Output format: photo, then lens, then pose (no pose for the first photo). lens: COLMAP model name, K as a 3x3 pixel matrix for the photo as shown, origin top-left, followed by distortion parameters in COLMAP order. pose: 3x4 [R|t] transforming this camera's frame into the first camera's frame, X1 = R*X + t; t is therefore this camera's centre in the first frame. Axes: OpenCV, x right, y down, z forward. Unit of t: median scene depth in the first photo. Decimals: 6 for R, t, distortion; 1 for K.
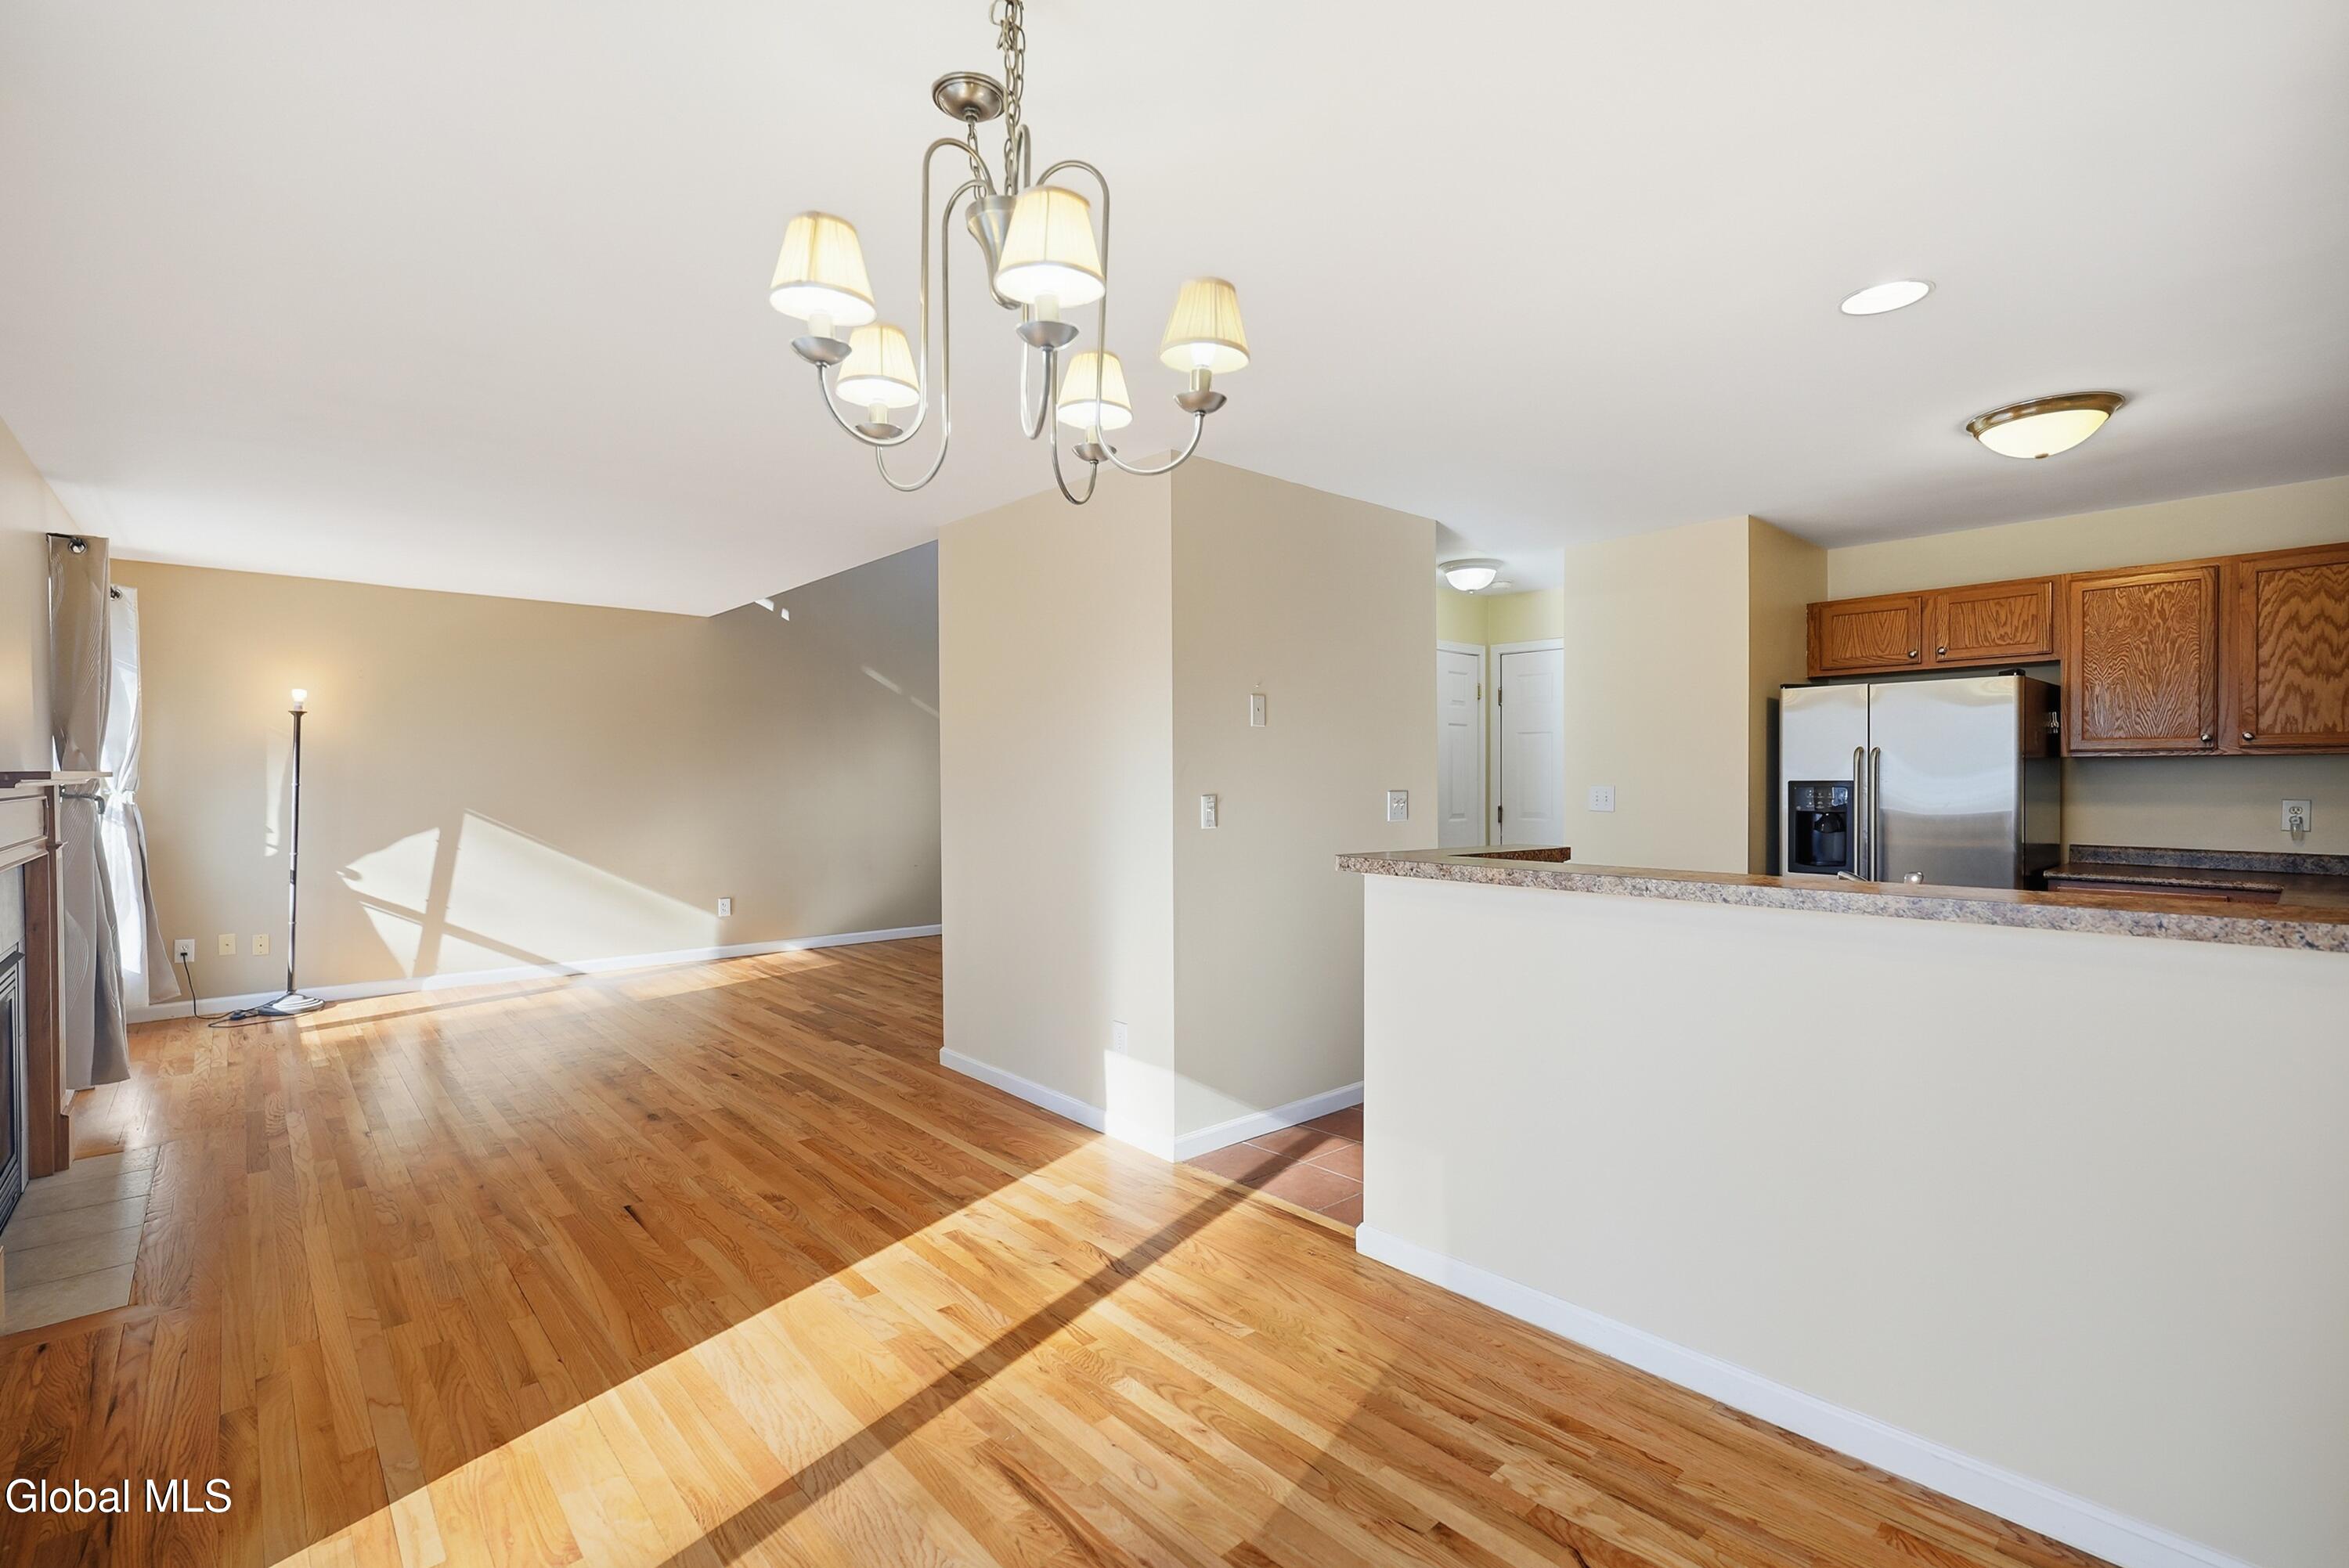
lens RADIAL K [[1061.3, 0, 1159.0], [0, 1061.3, 789.1], [0, 0, 1]] dist [0.002682, 0.000937]
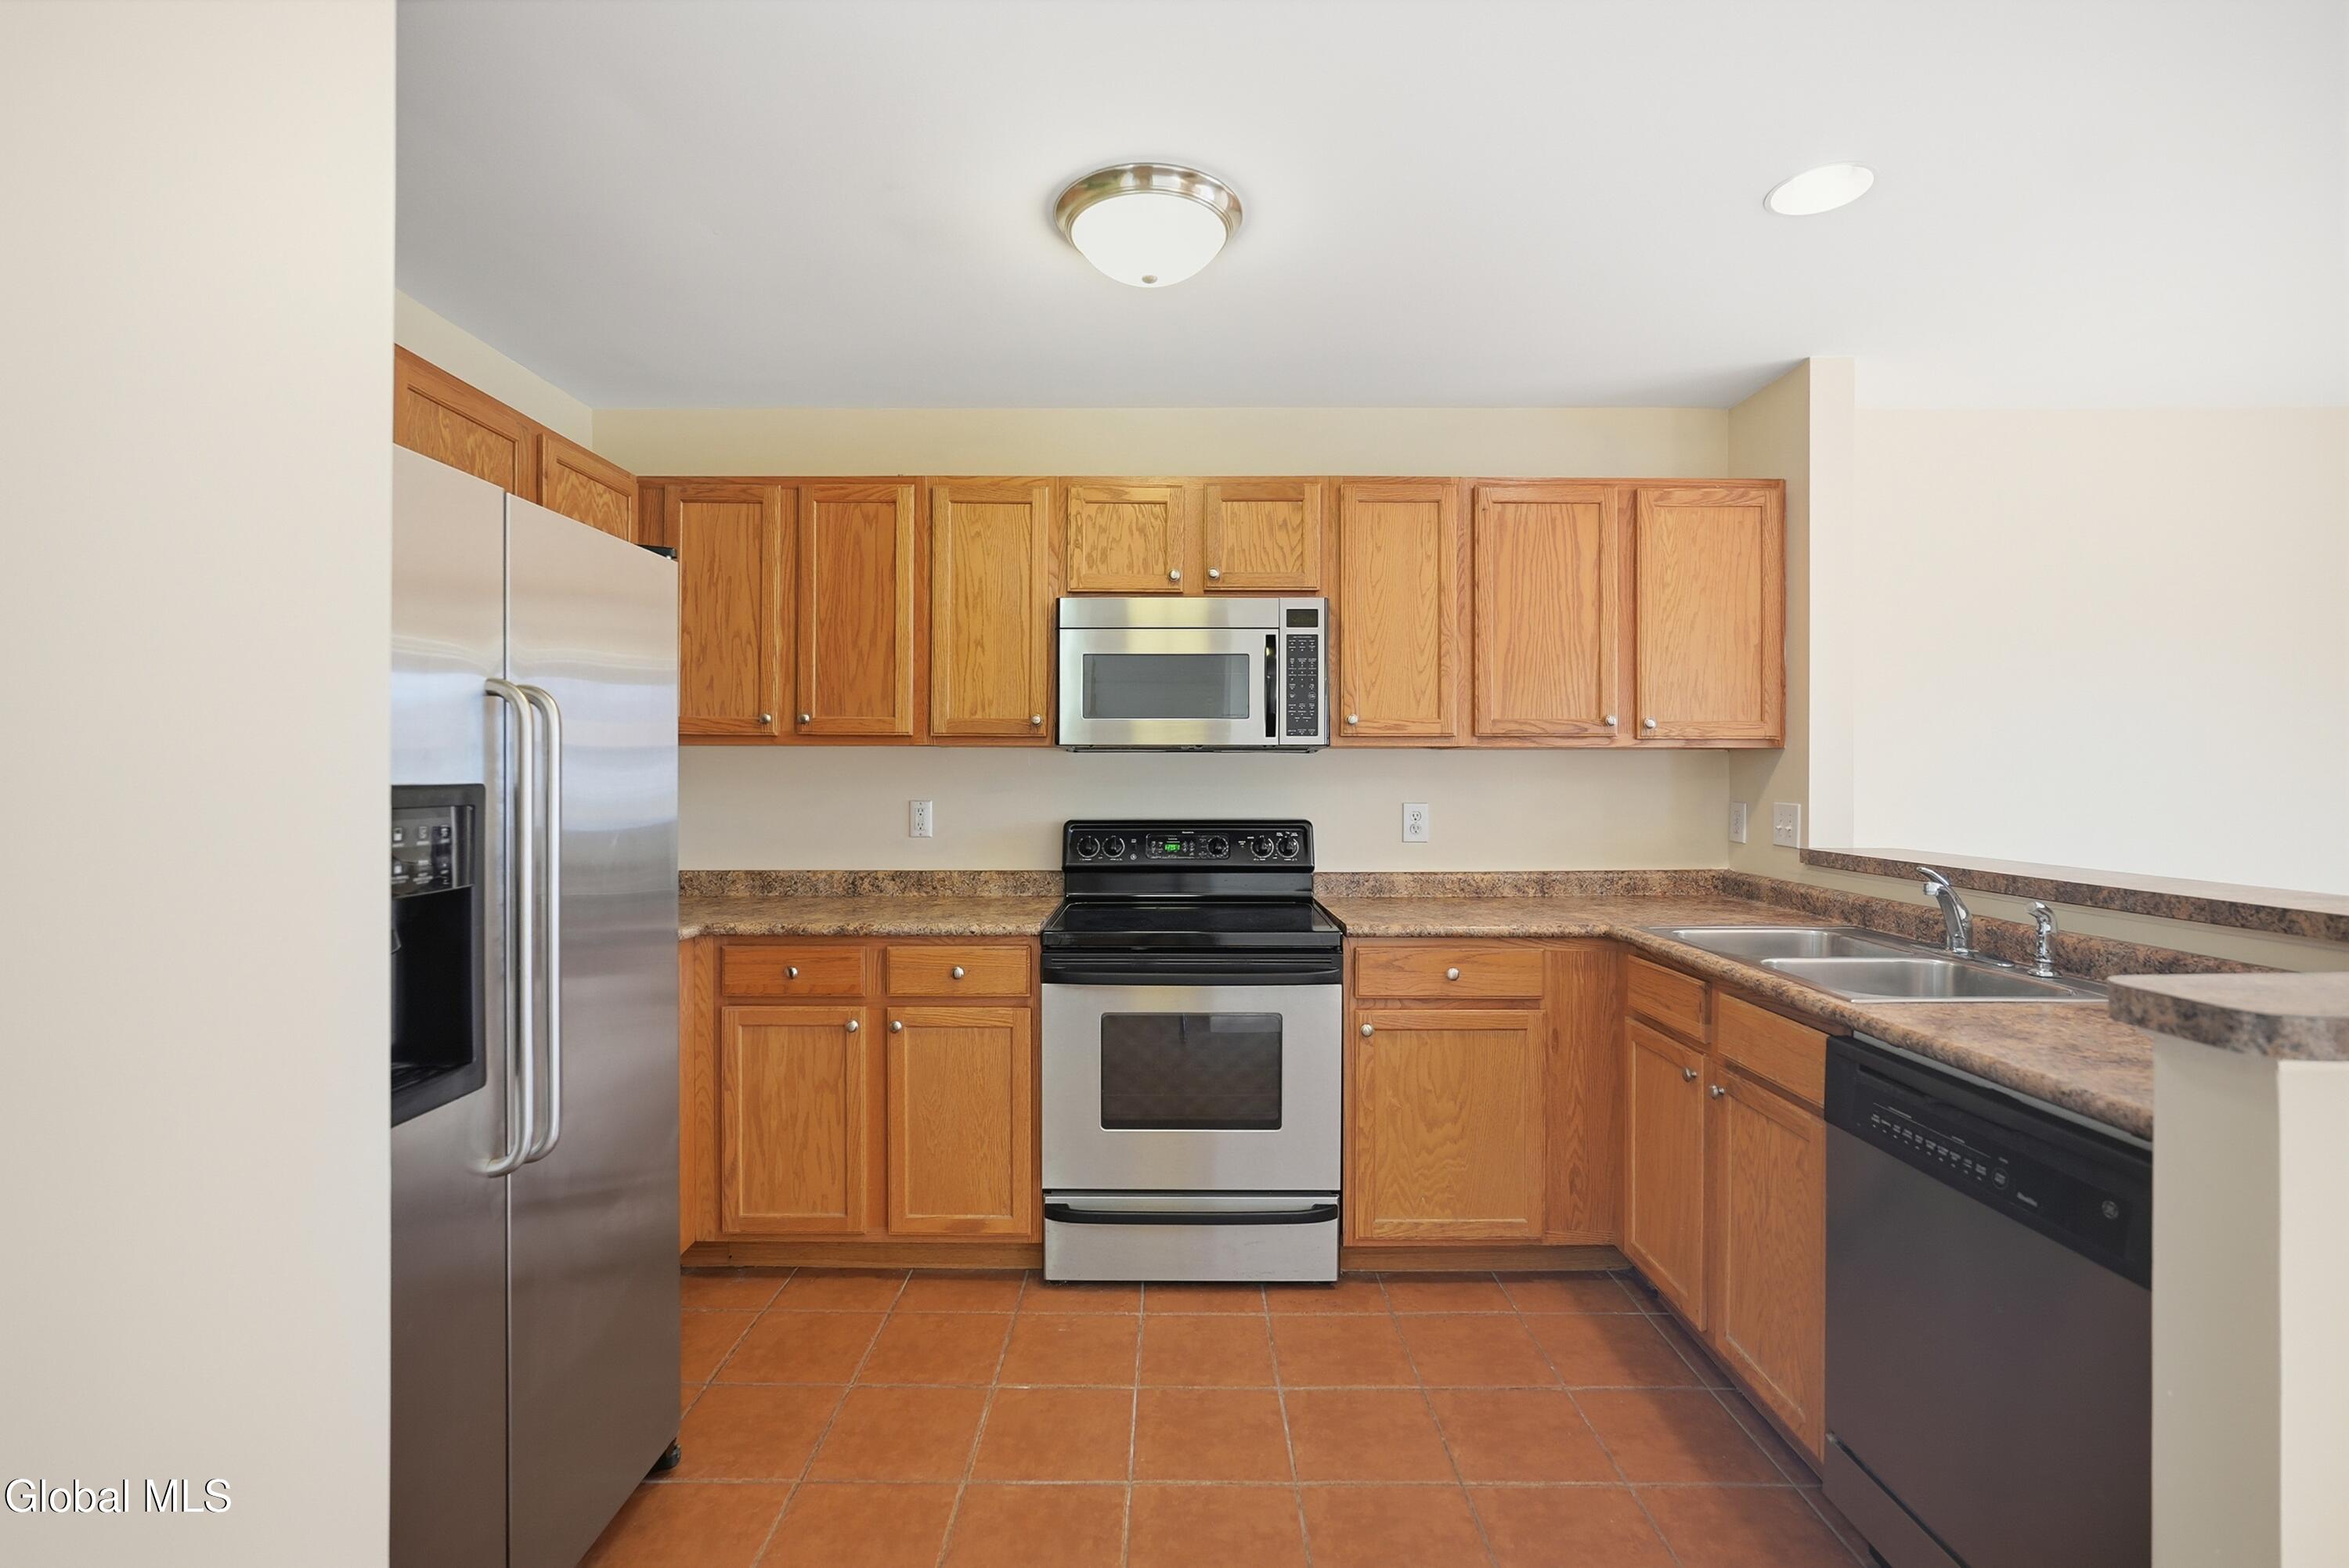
lens RADIAL K [[1044.7, 0, 1169.7], [0, 1044.7, 778.4], [0, 0, 1]] dist [-0.018940, 0.008809]
pose [[-0.753311, -0.000689, 0.657664, 0.227148], [0.010312, 0.999864, 0.012860, -0.009431], [-0.657583, 0.016469, -0.753202, 0.835777]]
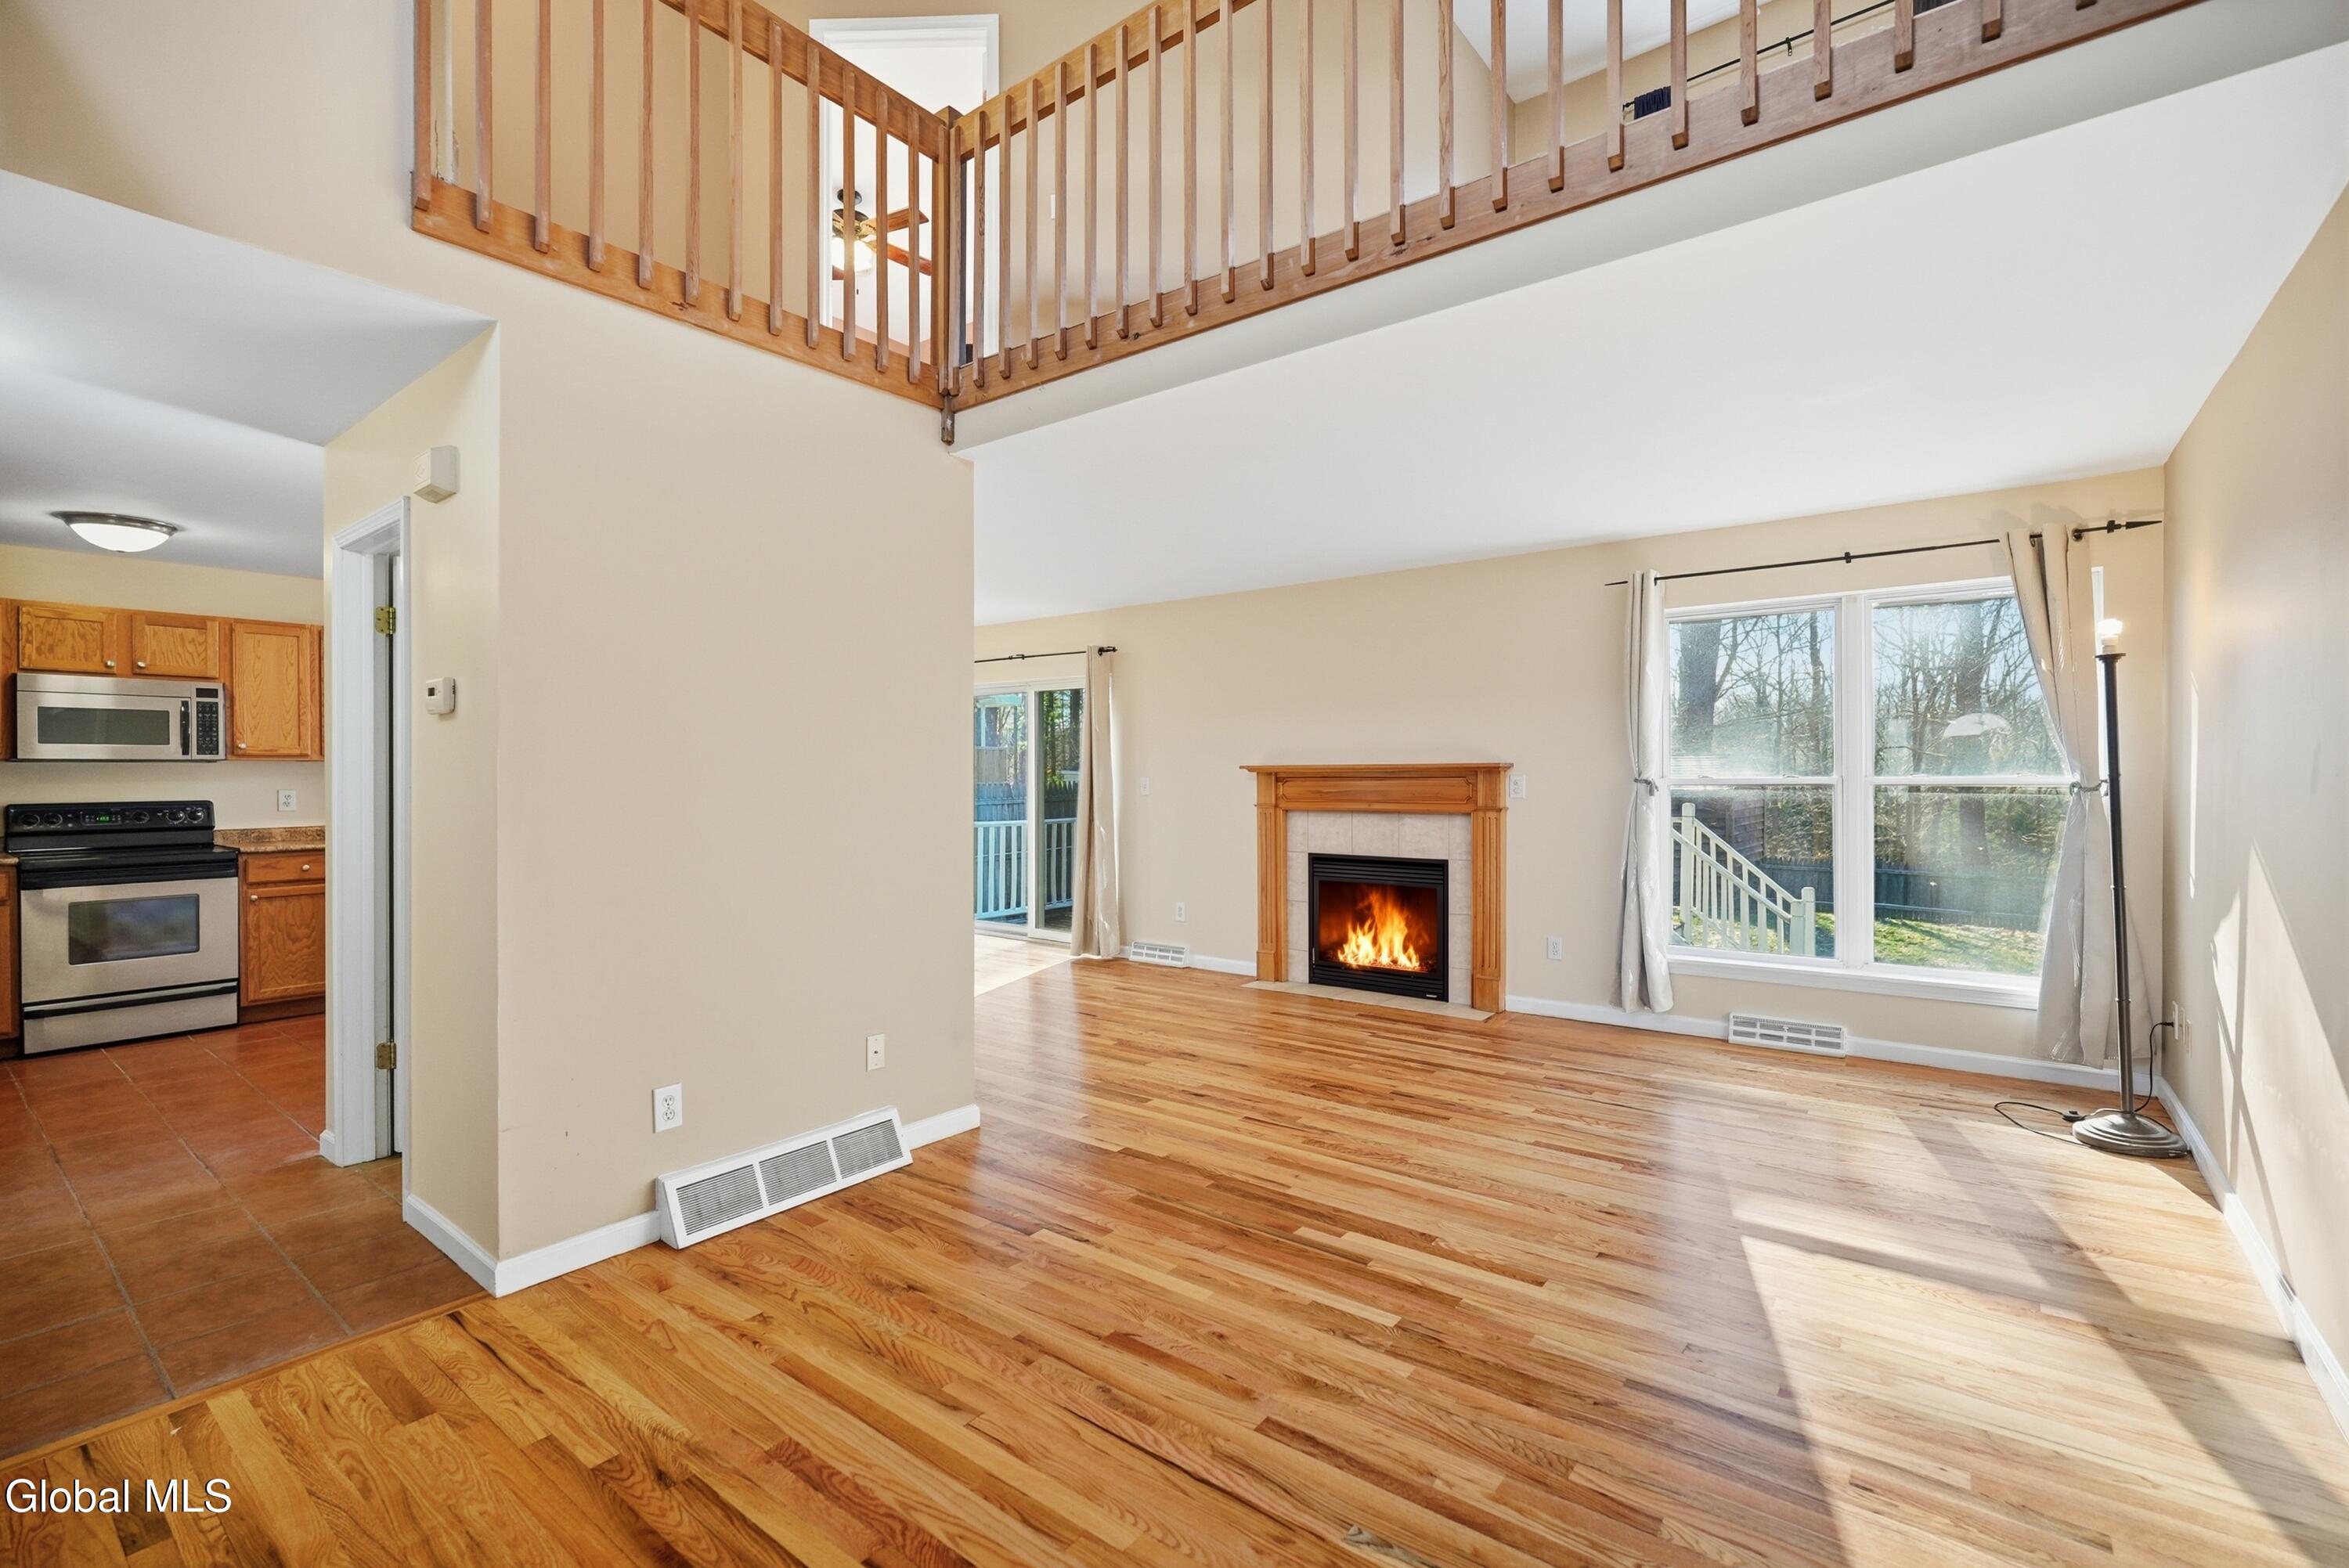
lens RADIAL K [[1044.7, 0, 1169.7], [0, 1044.7, 778.4], [0, 0, 1]] dist [-0.018940, 0.008809]
pose [[-0.981187, 0.008323, -0.192879, -0.165612], [0.004340, 0.999769, 0.021065, -0.017121], [0.193010, 0.019831, -0.980996, 1.503965]]
